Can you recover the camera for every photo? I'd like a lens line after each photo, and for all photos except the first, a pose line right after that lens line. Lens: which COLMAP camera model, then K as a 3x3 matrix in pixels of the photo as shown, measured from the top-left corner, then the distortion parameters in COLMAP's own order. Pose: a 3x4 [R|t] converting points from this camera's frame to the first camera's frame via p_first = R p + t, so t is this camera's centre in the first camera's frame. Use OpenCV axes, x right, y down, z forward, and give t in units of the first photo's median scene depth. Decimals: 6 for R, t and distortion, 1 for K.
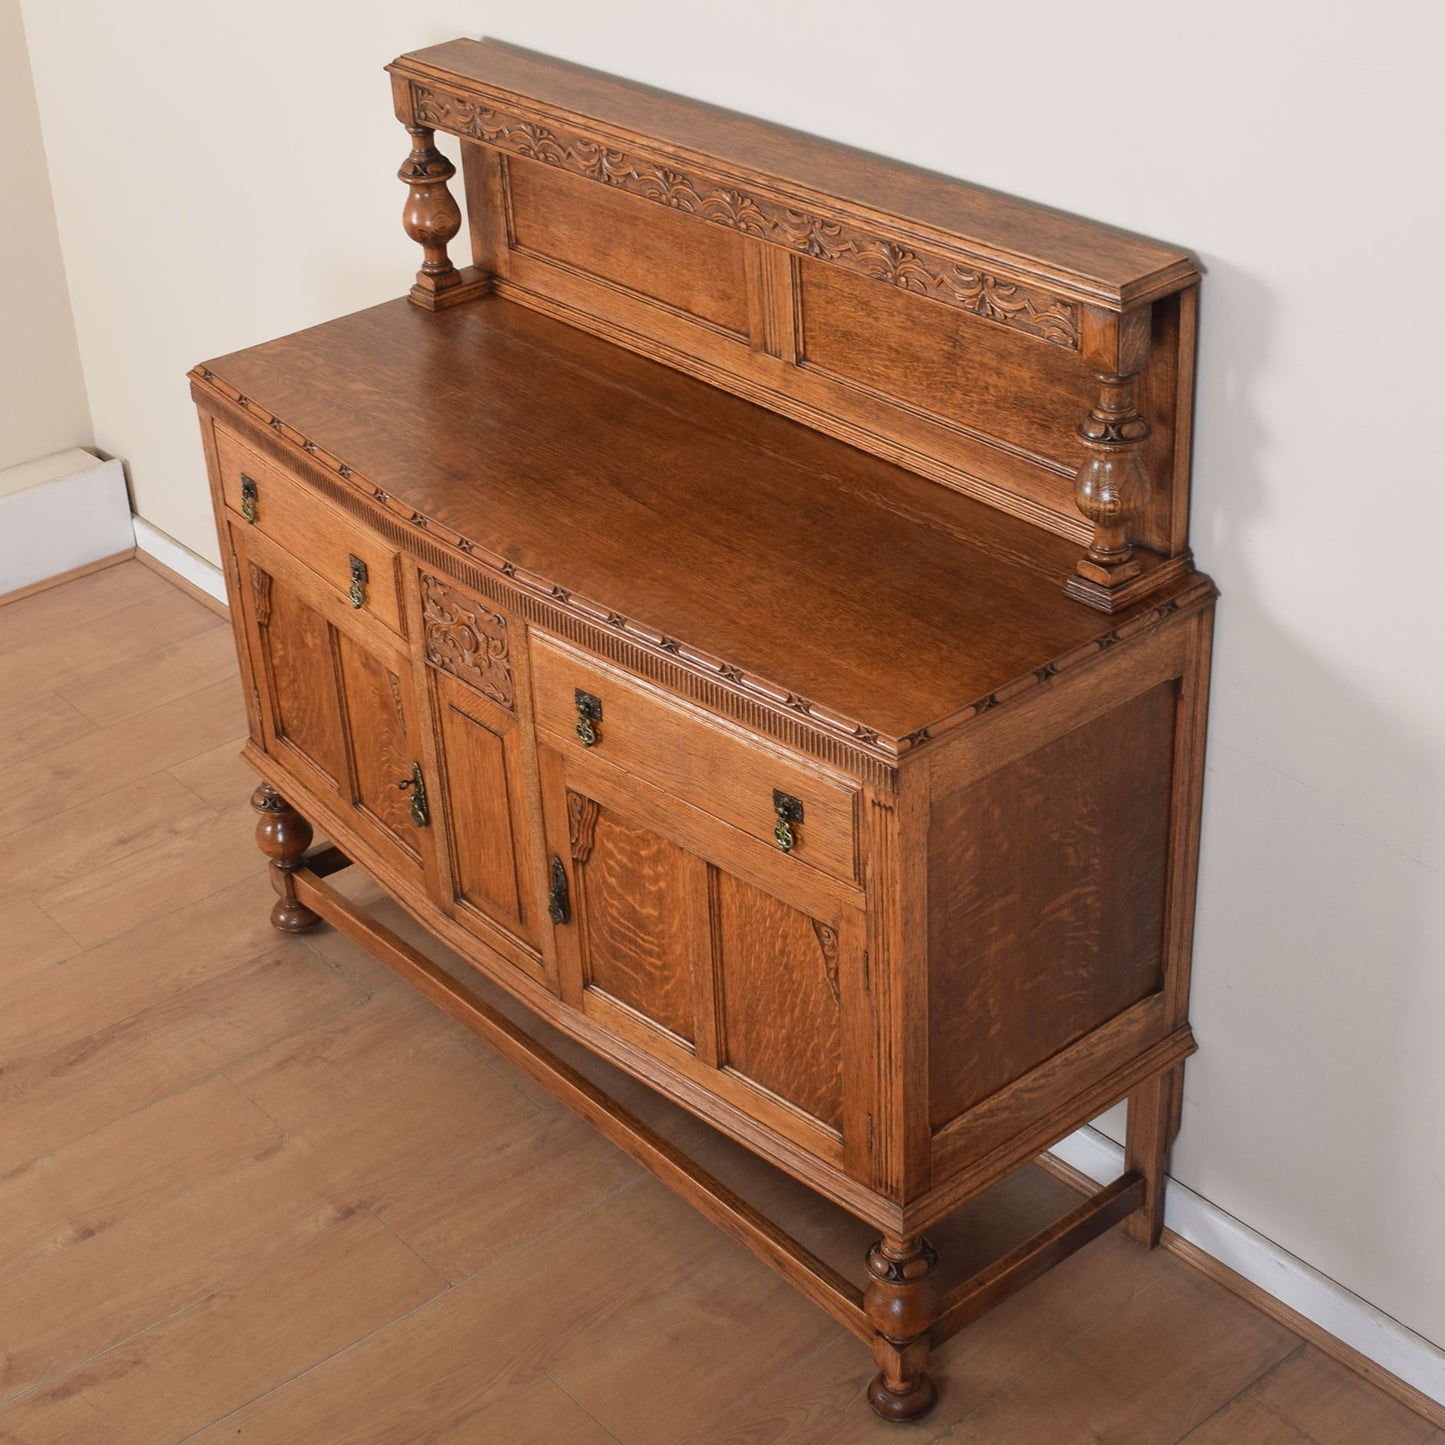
lens RADIAL K [[2474.2, 0, 705.2], [0, 2474.2, 663.9], [0, 0, 1]] dist [-0.089779, -0.044446]
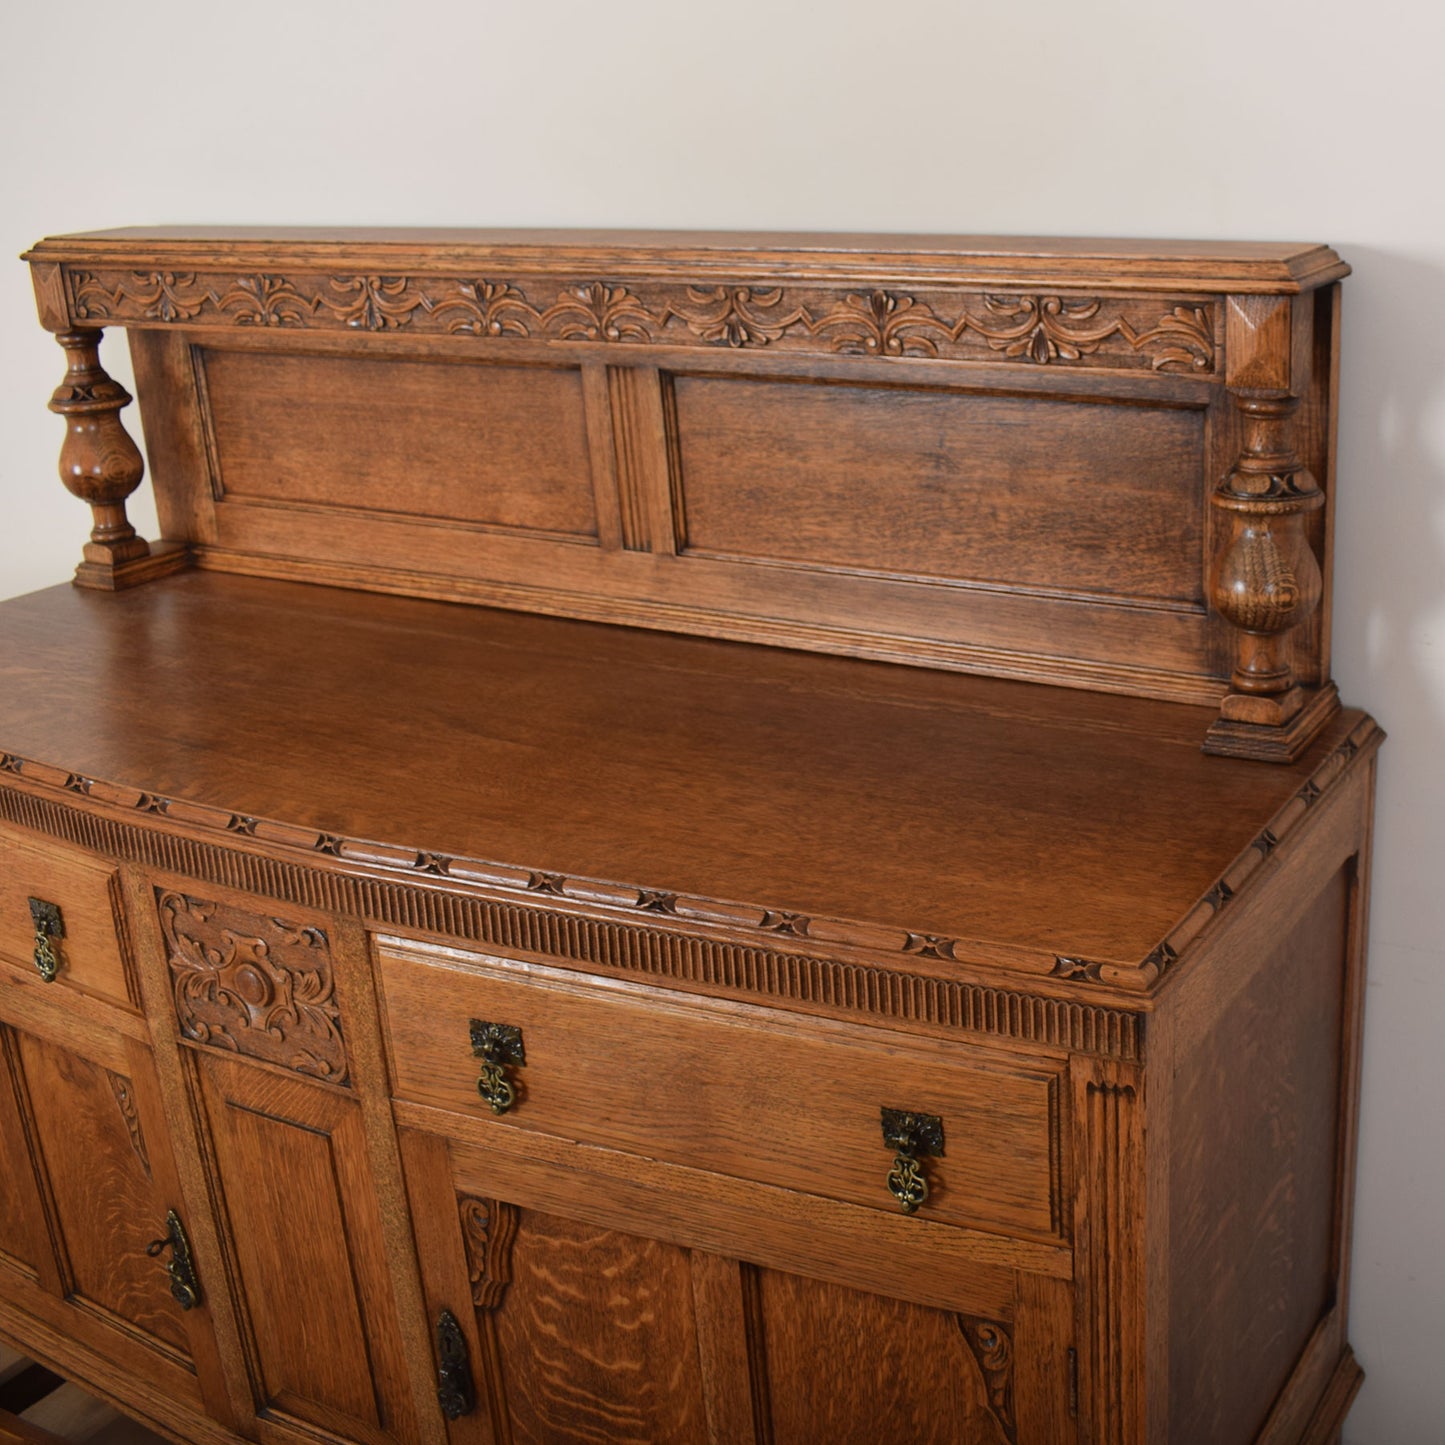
lens RADIAL K [[1843.2, 0, 1066.3], [0, 1843.2, 688.8], [0, 0, 1]] dist [-0.100693, 0.016875]
pose [[0.905615, -0.098802, 0.412432, -0.091427], [0.181564, 0.969181, -0.166499, 0.030538], [-0.383271, 0.225667, 0.895644, 0.503778]]
